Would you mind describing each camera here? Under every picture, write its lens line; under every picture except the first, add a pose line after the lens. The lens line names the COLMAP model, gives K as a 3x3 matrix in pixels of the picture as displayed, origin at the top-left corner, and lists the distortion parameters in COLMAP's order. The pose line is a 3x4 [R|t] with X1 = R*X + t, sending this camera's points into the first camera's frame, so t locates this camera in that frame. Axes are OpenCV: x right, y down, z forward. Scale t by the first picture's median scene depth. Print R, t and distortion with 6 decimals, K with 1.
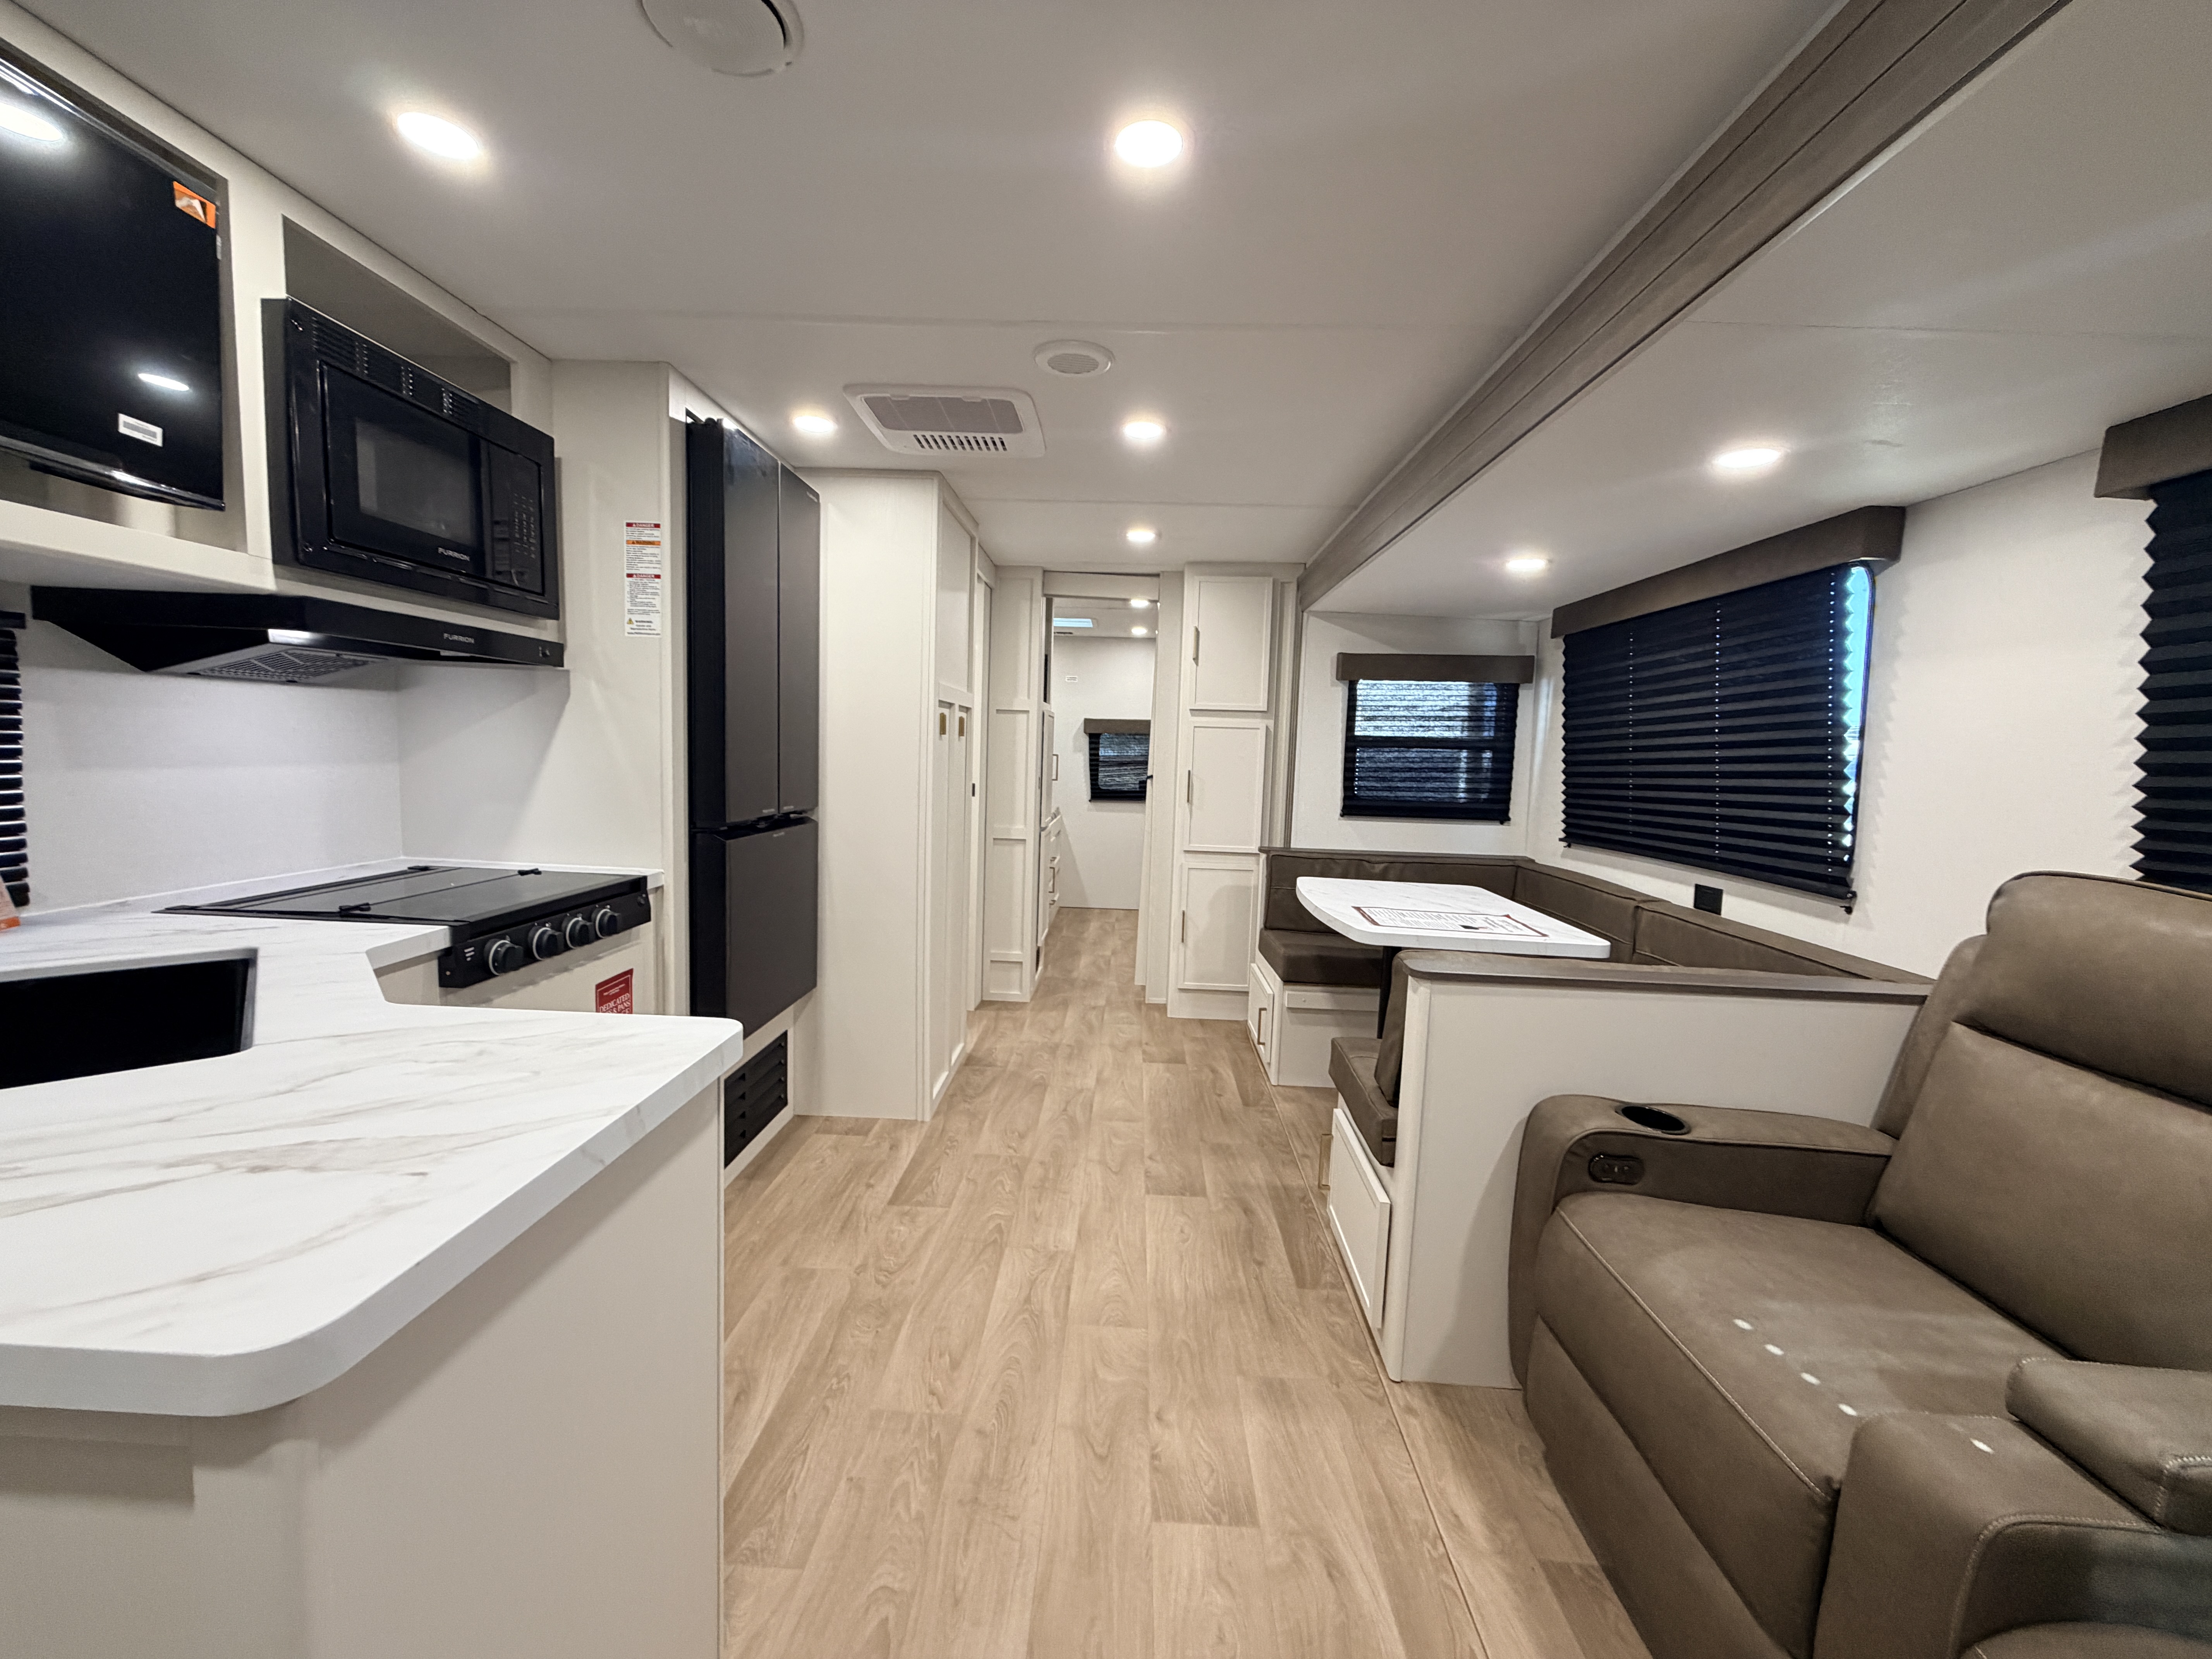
lens RADIAL K [[882.5, 0, 1101.0], [0, 882.5, 827.8], [0, 0, 1]] dist [-0.000464, 0.000242]
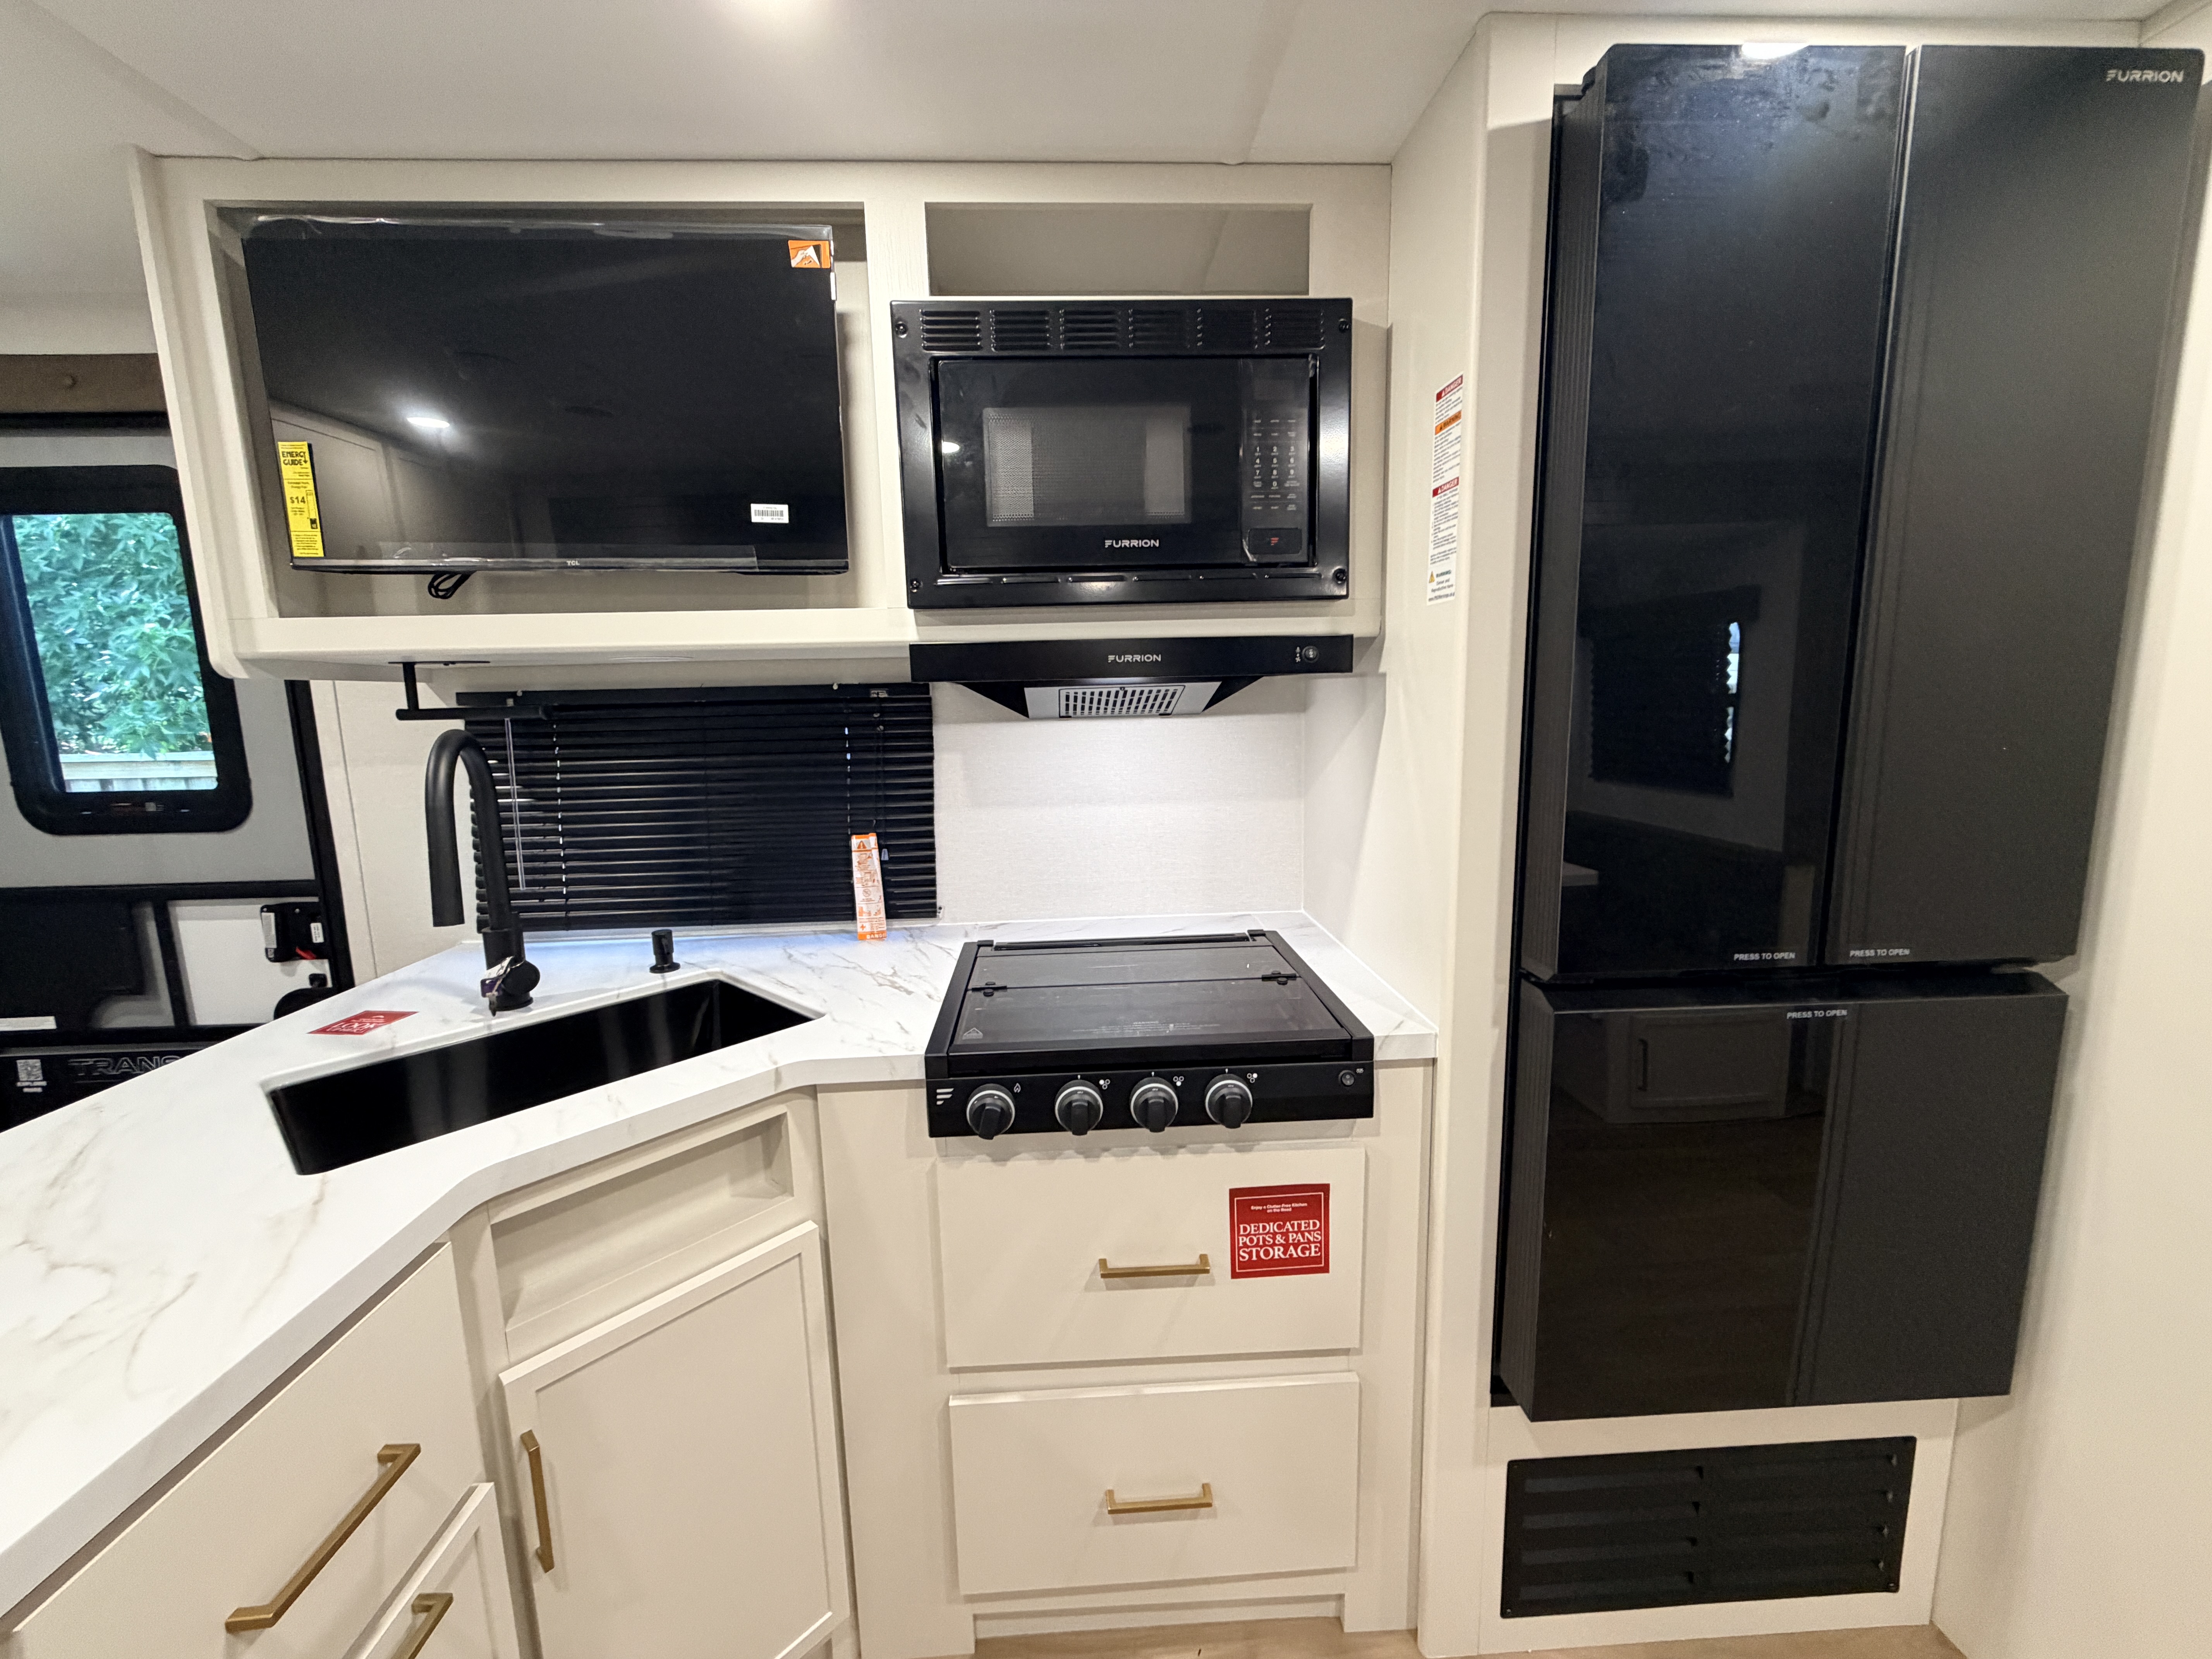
lens RADIAL K [[882.5, 0, 1101.0], [0, 882.5, 827.8], [0, 0, 1]] dist [-0.000464, 0.000242]
pose [[0.085163, 0.111534, -0.990105, 0.014820], [-0.064789, 0.992232, 0.106201, -0.151505], [0.994258, 0.055103, 0.091728, 0.915575]]
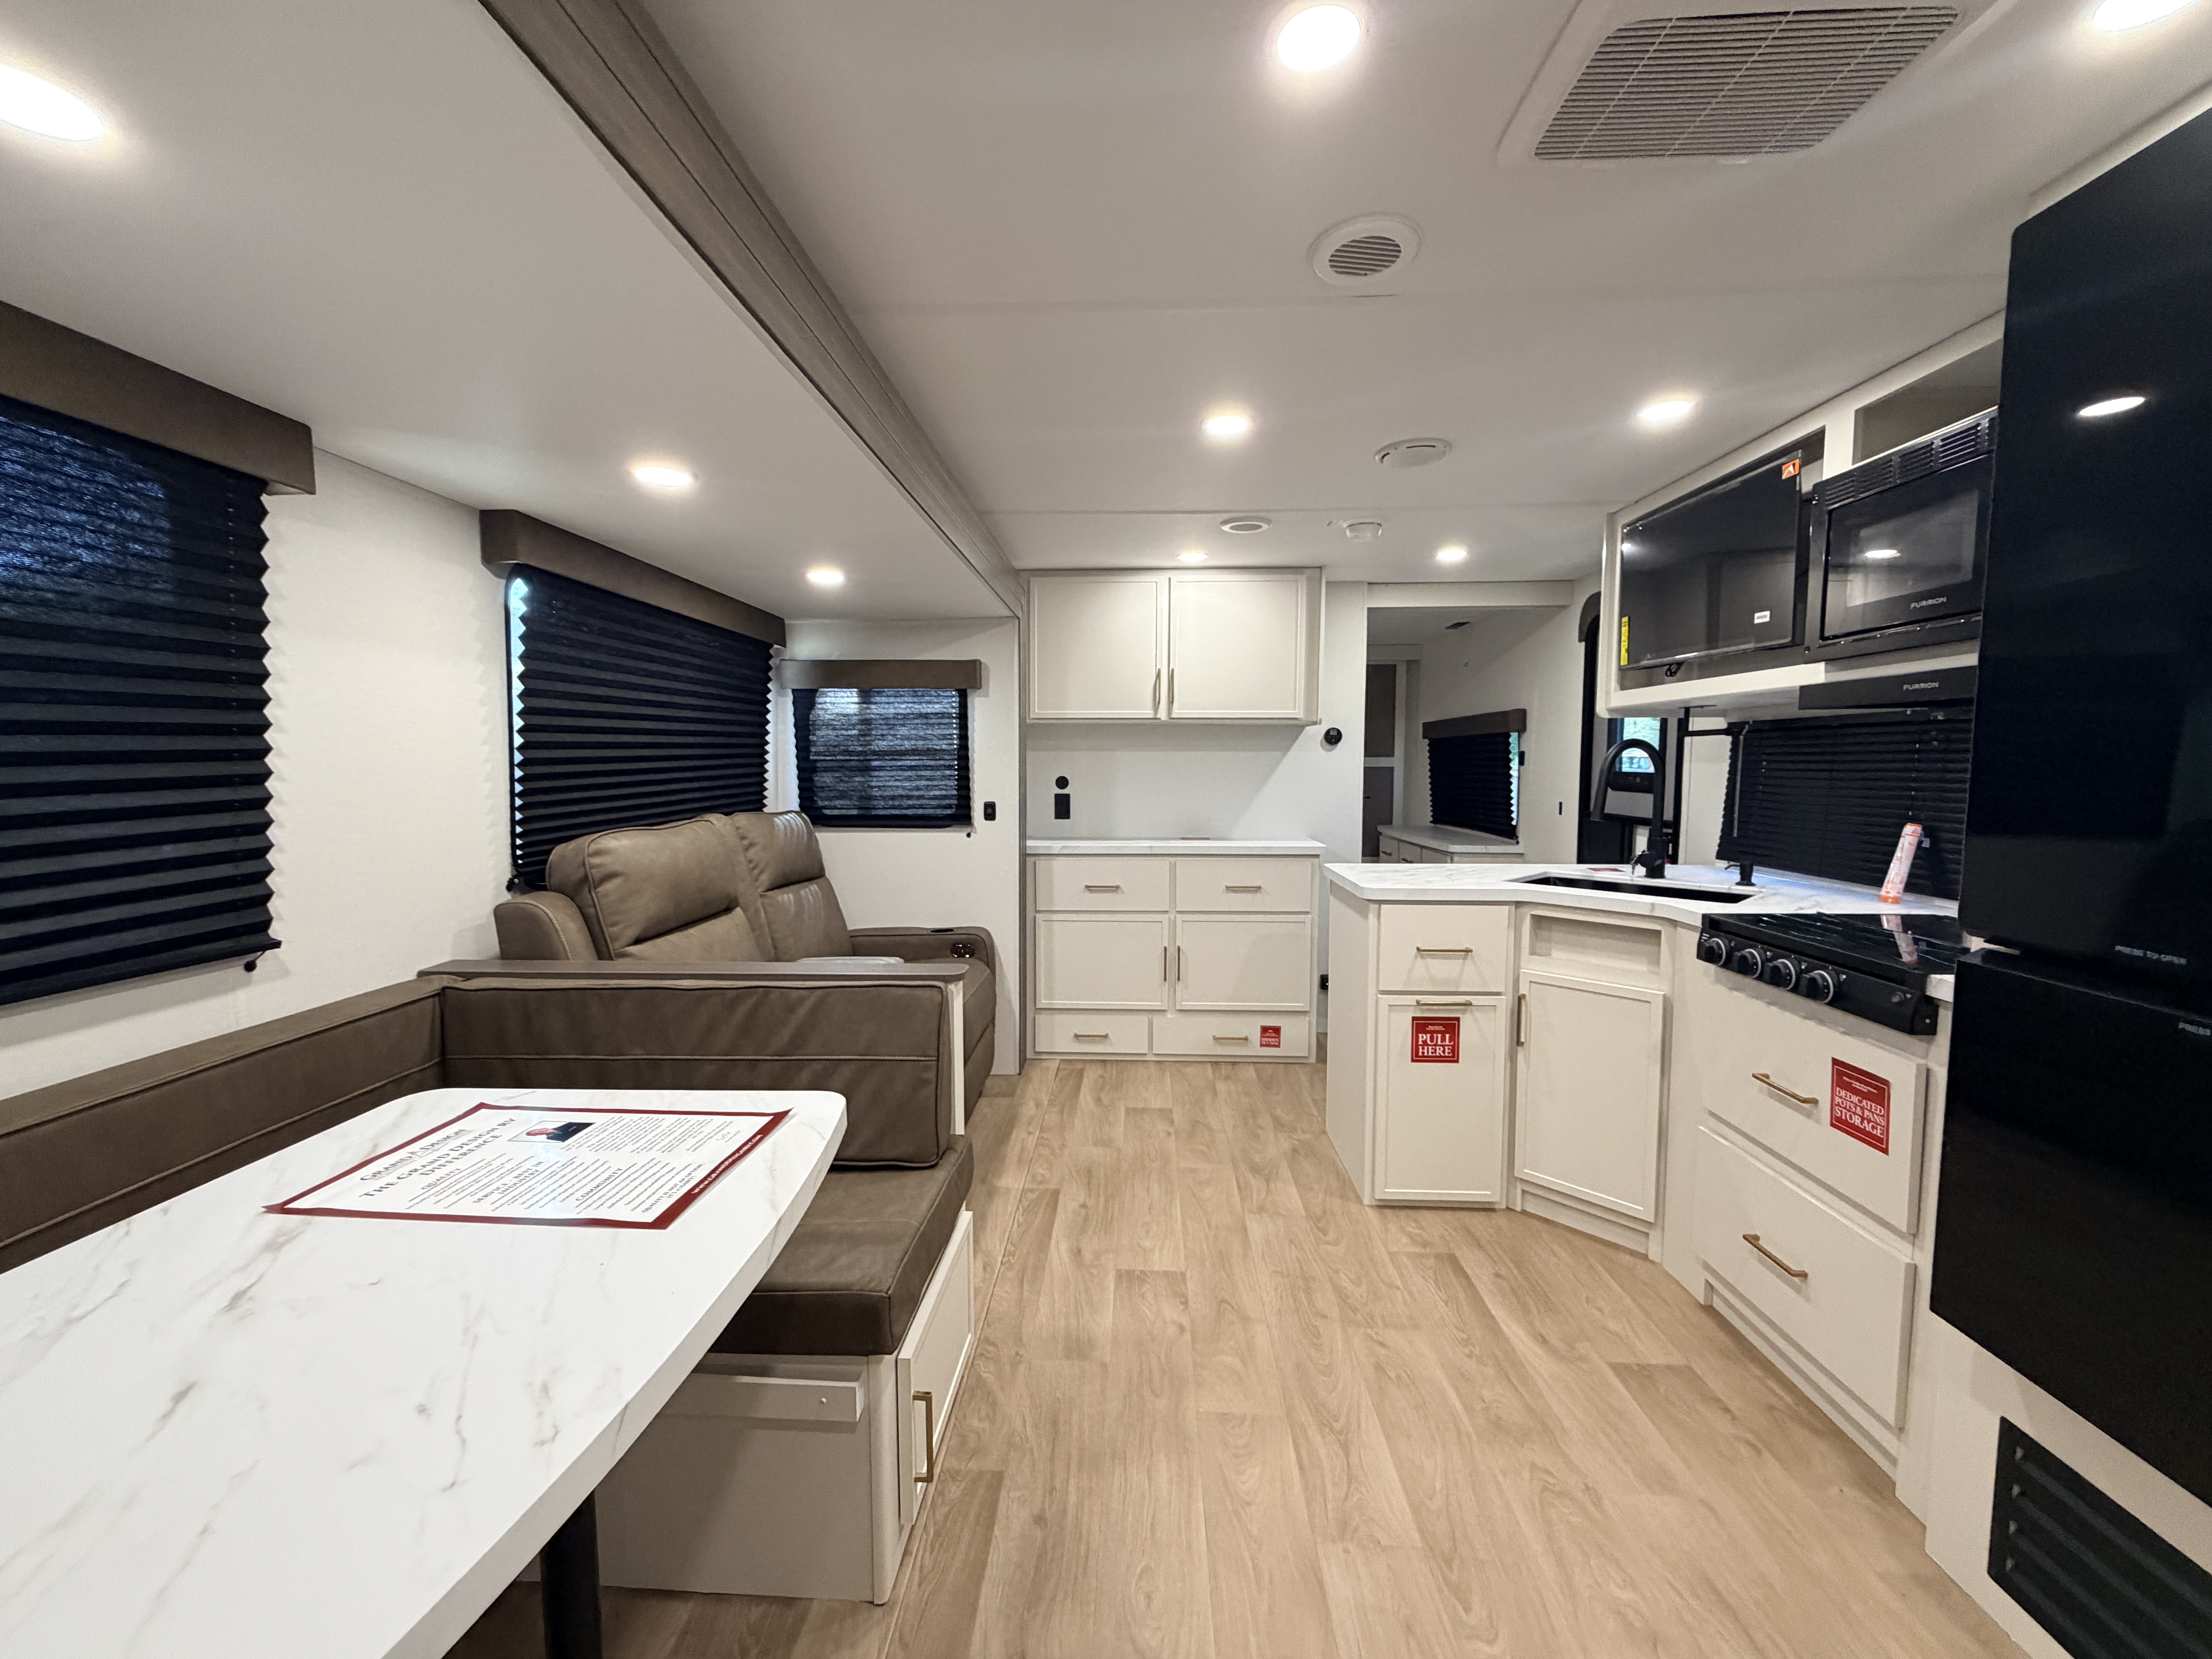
lens RADIAL K [[880.4, 0, 1100.0], [0, 880.4, 828.7], [0, 0, 1]] dist [0.000146, 0.000208]
pose [[-0.999361, -0.034384, 0.009793, 0.185914], [-0.032269, 0.985430, 0.166993, -0.192851], [-0.015392, 0.166570, -0.985909, 2.031612]]
